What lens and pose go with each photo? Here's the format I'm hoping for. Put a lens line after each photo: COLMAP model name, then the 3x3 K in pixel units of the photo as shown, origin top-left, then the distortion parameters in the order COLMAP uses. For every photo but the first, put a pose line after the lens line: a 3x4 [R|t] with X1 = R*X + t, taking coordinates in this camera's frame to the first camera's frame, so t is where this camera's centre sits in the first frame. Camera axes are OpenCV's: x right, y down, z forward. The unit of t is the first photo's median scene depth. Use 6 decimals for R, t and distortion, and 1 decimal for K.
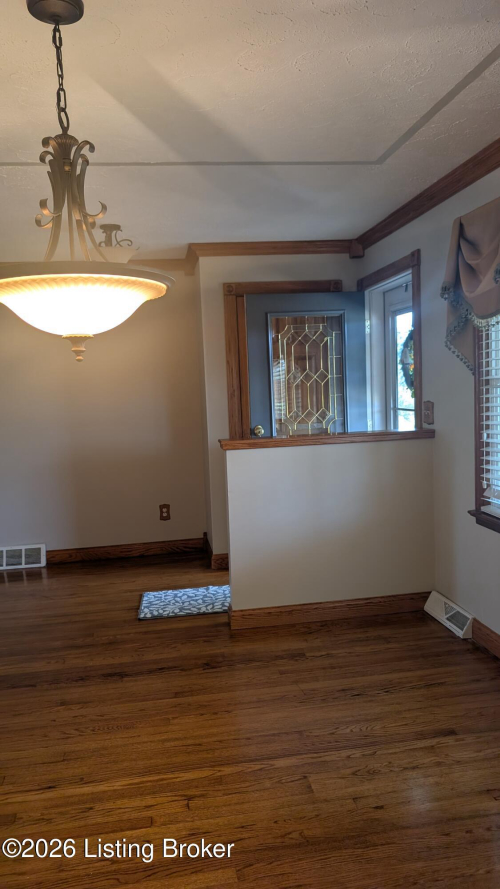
lens RADIAL K [[661.0, 0, 242.5], [0, 661.0, 445.8], [0, 0, 1]] dist [0.028651, -0.023196]
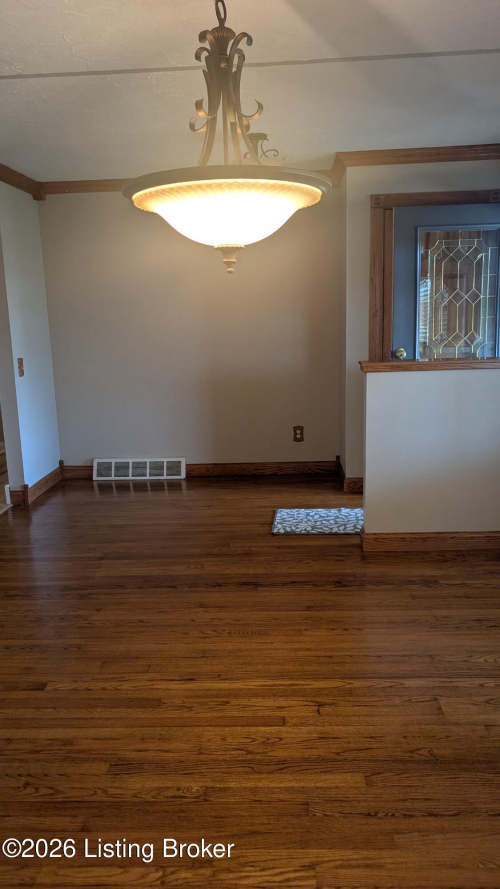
lens RADIAL K [[661.0, 0, 256.5], [0, 661.0, 445.2], [0, 0, 1]] dist [0.028651, -0.023196]
pose [[0.983214, 0.051695, -0.174979, -0.011667], [-0.031180, 0.992521, 0.118027, 0.004964], [0.179772, -0.110590, 0.977472, 0.008177]]
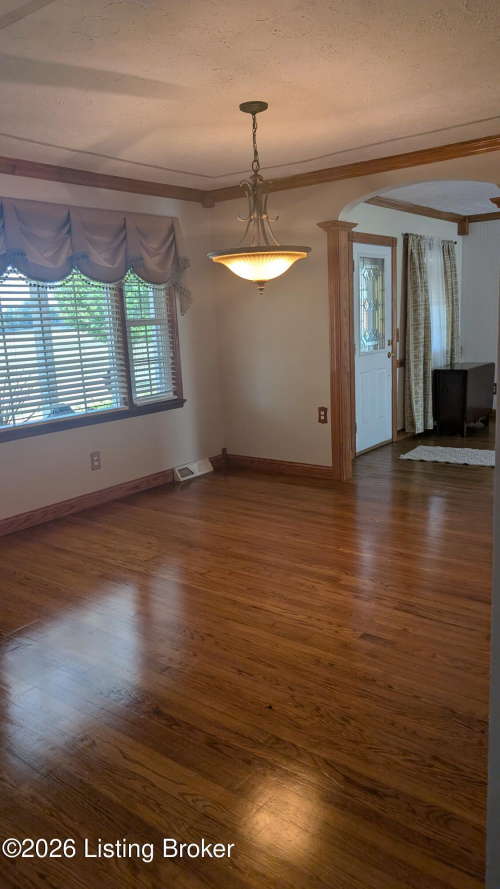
lens RADIAL K [[661.0, 0, 245.1], [0, 661.0, 441.2], [0, 0, 1]] dist [0.028651, -0.023196]
pose [[-0.695332, -0.056679, 0.716450, -0.885648], [0.146225, 0.964877, 0.218246, -0.077391], [-0.703656, 0.256516, -0.662622, 1.321059]]
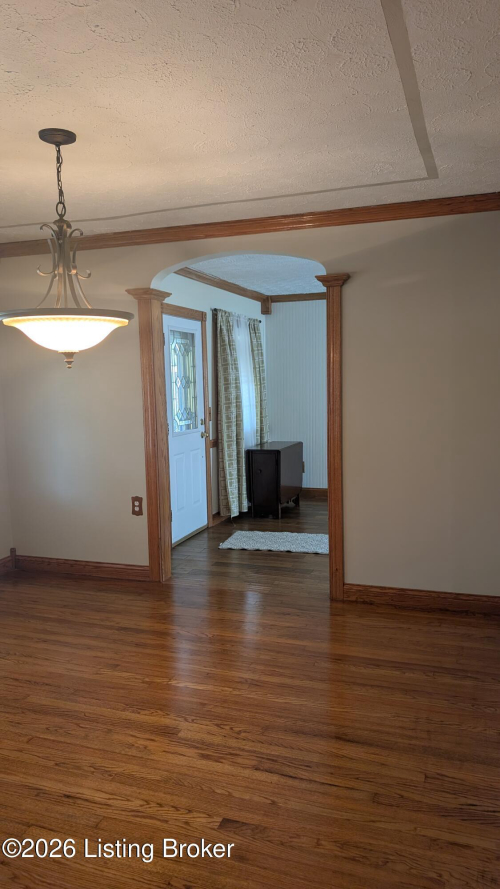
lens RADIAL K [[661.0, 0, 258.9], [0, 661.0, 448.1], [0, 0, 1]] dist [0.028651, -0.023196]
pose [[-0.891963, 0.018477, 0.451731, -0.716164], [0.104716, 0.980438, 0.166663, -0.084854], [-0.439815, 0.195961, -0.876449, 1.184136]]
